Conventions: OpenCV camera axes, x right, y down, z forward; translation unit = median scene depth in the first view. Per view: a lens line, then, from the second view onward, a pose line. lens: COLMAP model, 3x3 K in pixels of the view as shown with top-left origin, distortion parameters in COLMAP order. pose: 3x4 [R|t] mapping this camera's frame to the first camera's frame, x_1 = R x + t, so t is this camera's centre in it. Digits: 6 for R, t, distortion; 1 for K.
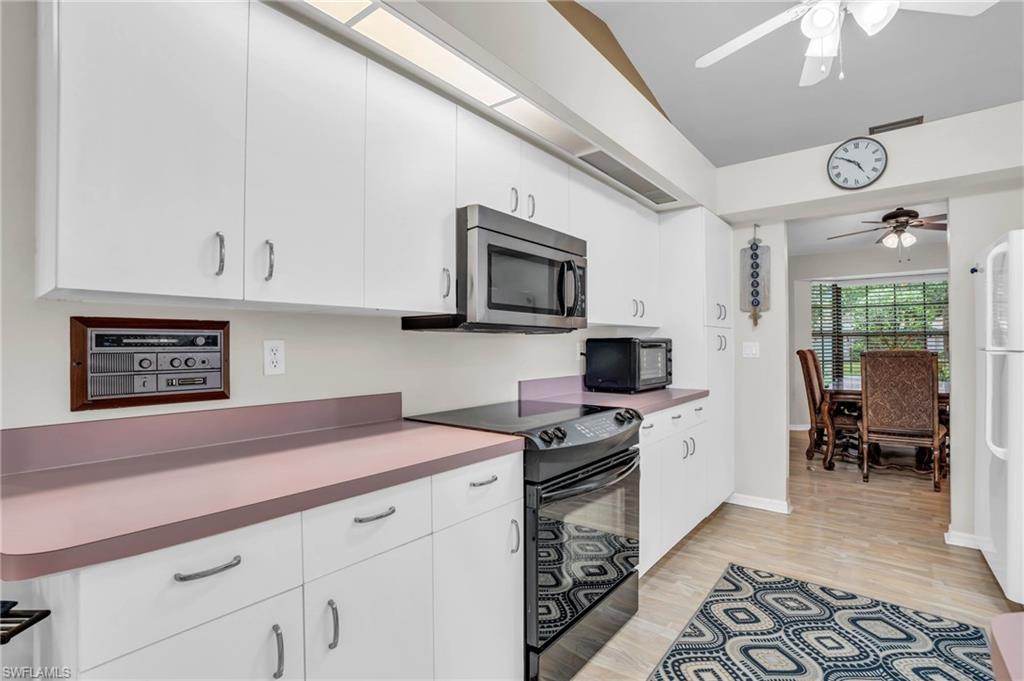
lens RADIAL K [[478.8, 0, 512.0], [0, 478.8, 340.5], [0, 0, 1]] dist [-0.044901, 0.015795]
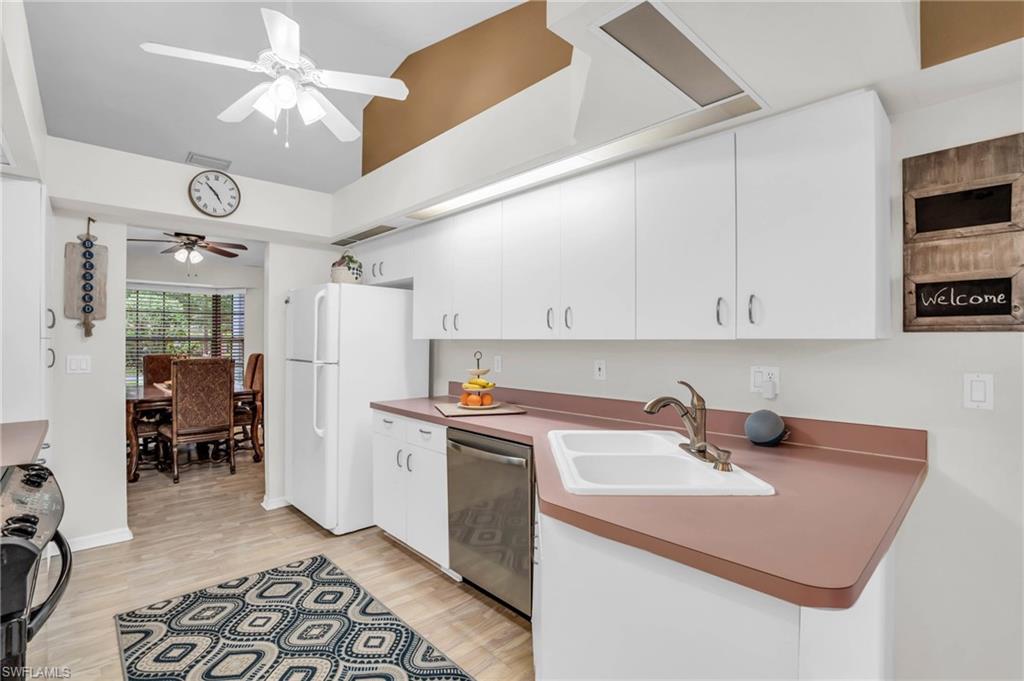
lens RADIAL K [[478.8, 0, 512.0], [0, 478.8, 340.5], [0, 0, 1]] dist [-0.044901, 0.015795]
pose [[0.129791, 0.004821, 0.991530, -0.298686], [-0.016474, 0.999861, -0.002705, -0.045546], [-0.991405, -0.015983, 0.129852, 0.174375]]
